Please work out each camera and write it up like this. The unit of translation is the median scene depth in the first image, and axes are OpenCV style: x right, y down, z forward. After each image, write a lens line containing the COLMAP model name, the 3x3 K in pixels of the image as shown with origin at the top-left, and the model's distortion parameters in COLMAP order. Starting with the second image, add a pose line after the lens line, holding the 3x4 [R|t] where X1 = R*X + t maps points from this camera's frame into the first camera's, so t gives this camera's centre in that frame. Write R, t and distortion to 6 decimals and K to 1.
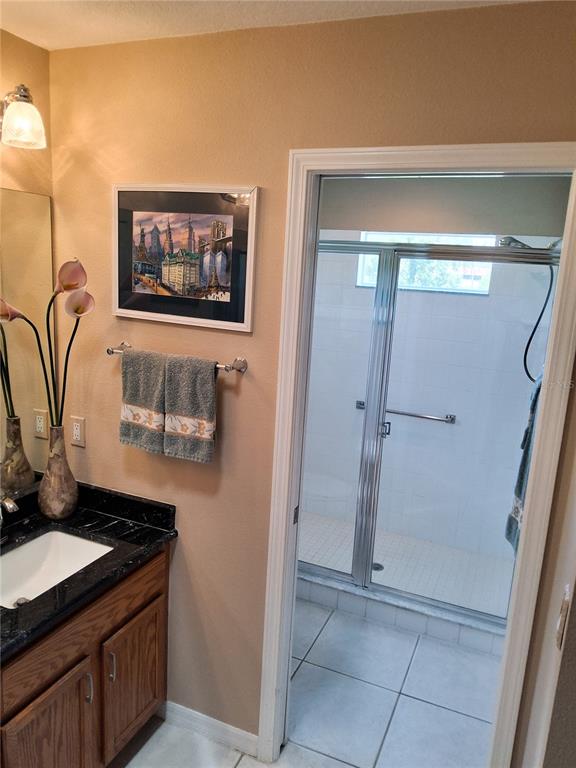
lens RADIAL K [[572.3, 0, 288.0], [0, 572.3, 384.0], [0, 0, 1]] dist [0.001599, -0.007914]
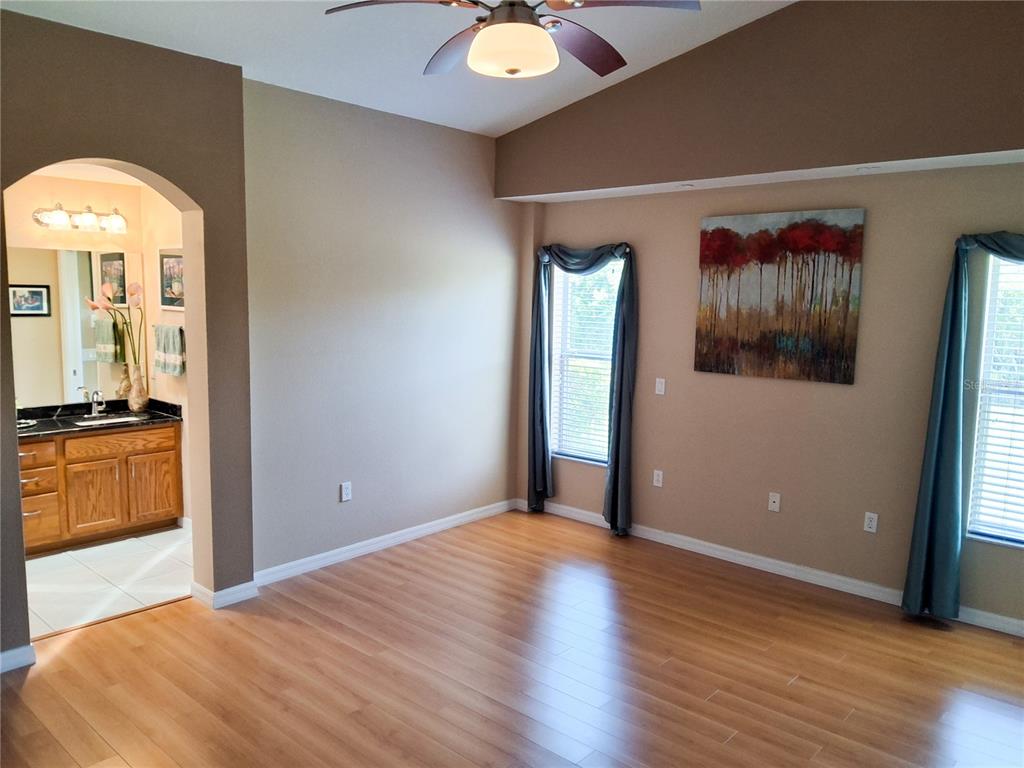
lens RADIAL K [[761.9, 0, 512.0], [0, 761.9, 384.0], [0, 0, 1]] dist [0.098455, -0.166762]
pose [[0.948379, -0.002306, -0.317130, 1.788796], [-0.027384, 0.995643, -0.089131, 0.363727], [0.315954, 0.093214, 0.944184, -1.191432]]
